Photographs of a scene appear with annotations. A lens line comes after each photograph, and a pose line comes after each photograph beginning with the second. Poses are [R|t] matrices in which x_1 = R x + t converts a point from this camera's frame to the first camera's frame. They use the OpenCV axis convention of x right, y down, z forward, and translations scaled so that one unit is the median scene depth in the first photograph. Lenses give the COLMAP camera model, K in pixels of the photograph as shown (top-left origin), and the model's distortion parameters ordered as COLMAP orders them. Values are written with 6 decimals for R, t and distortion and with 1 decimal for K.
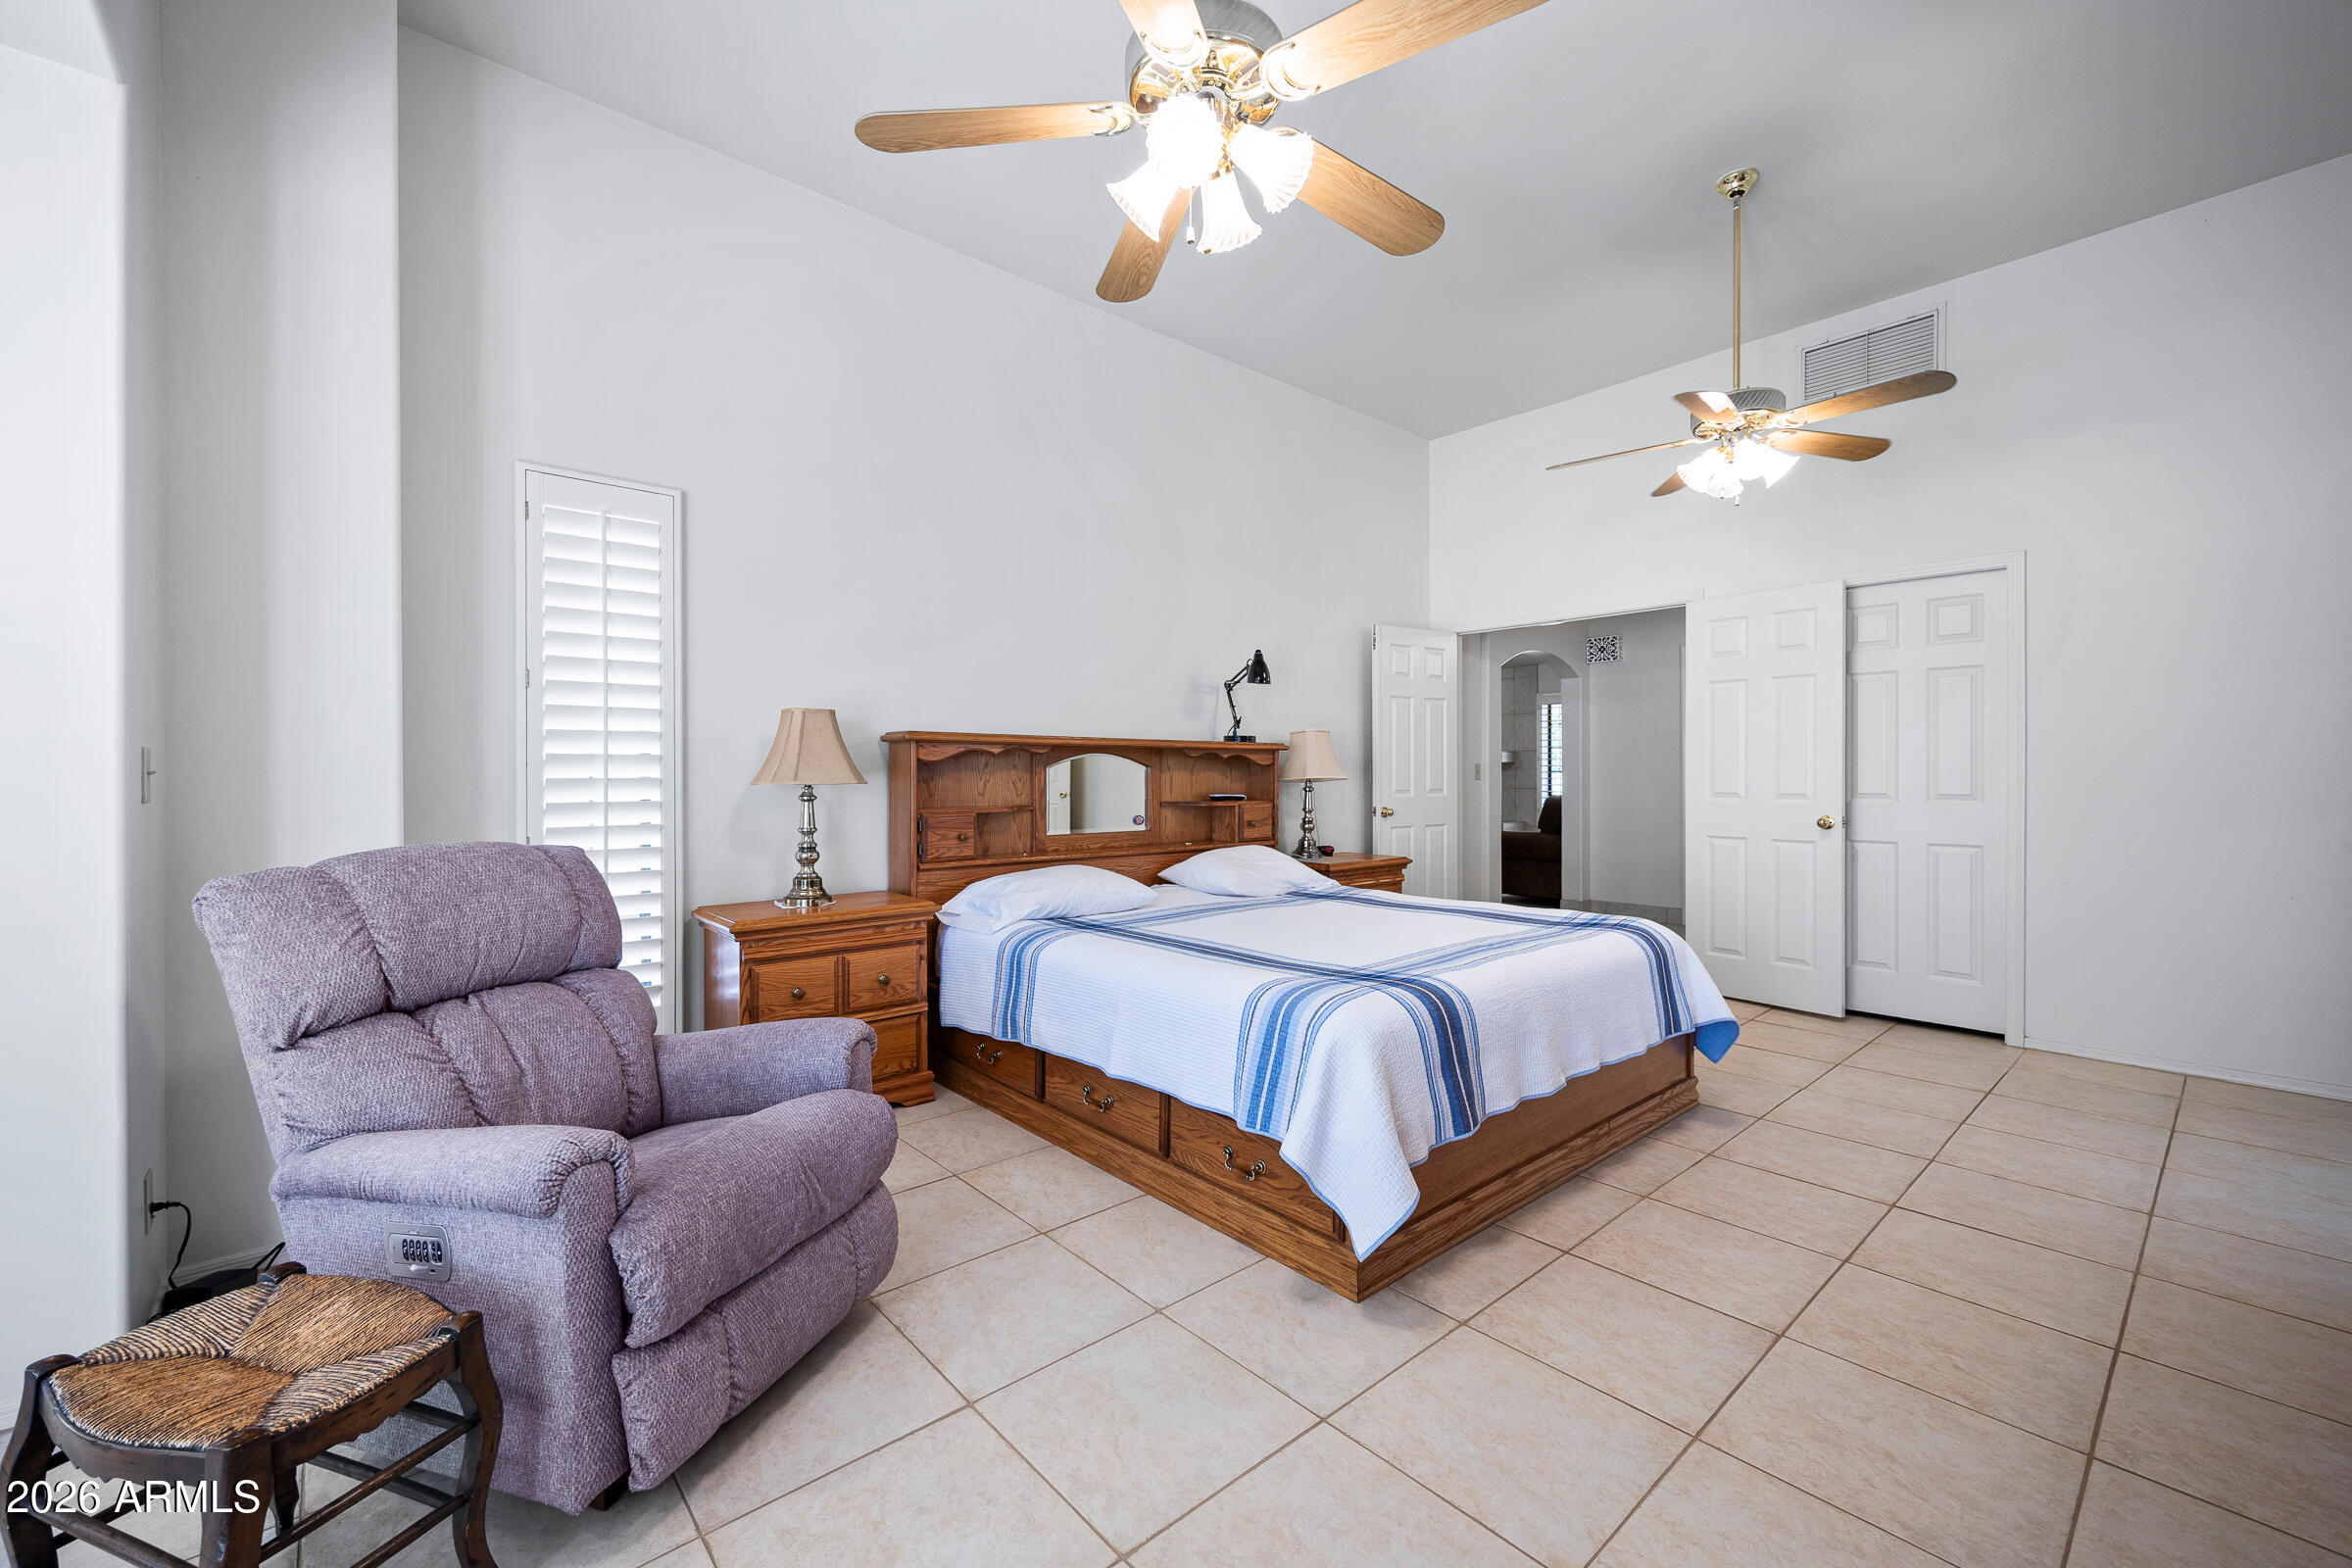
lens RADIAL K [[930.7, 0, 1177.5], [0, 930.7, 783.1], [0, 0, 1]] dist [-0.002682, -0.000128]
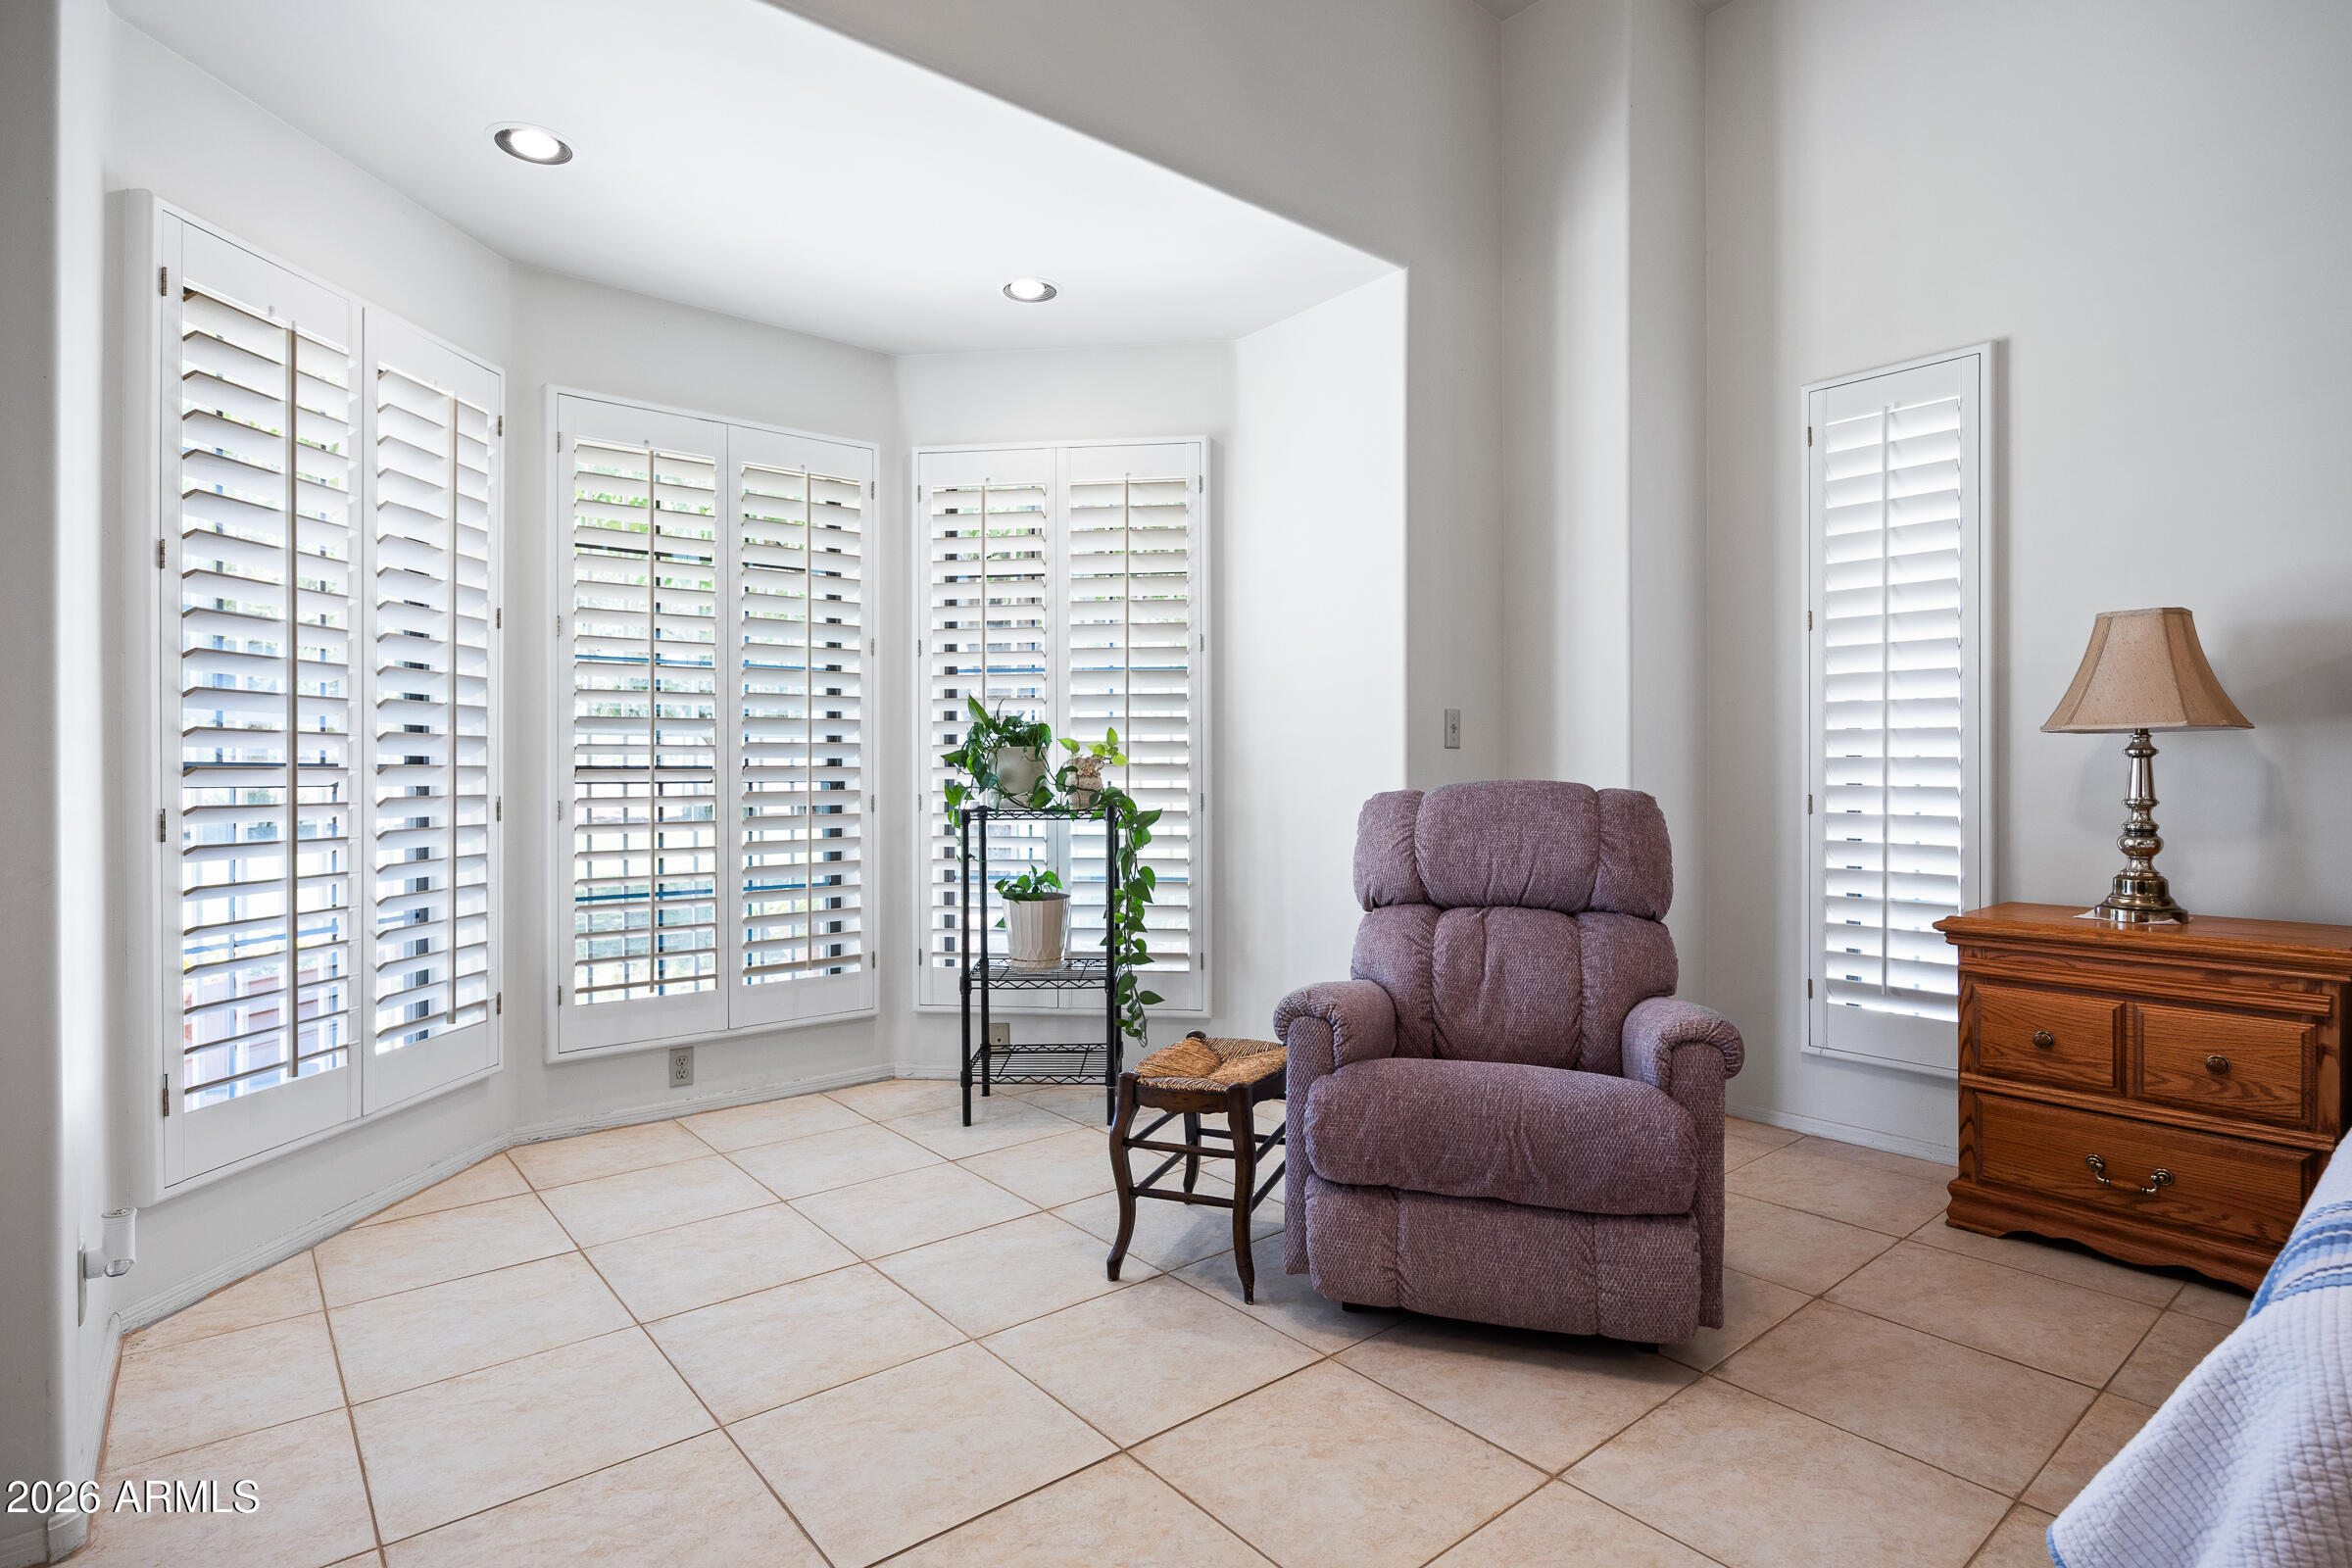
lens RADIAL K [[1176.4, 0, 1169.2], [0, 1176.4, 763.0], [0, 0, 1]] dist [-0.011457, 0.002453]
pose [[-0.027432, 0.000667, -0.999623, 0.439135], [-0.005493, 0.999985, 0.000818, 0.028082], [0.999609, 0.005513, -0.027428, 0.379726]]
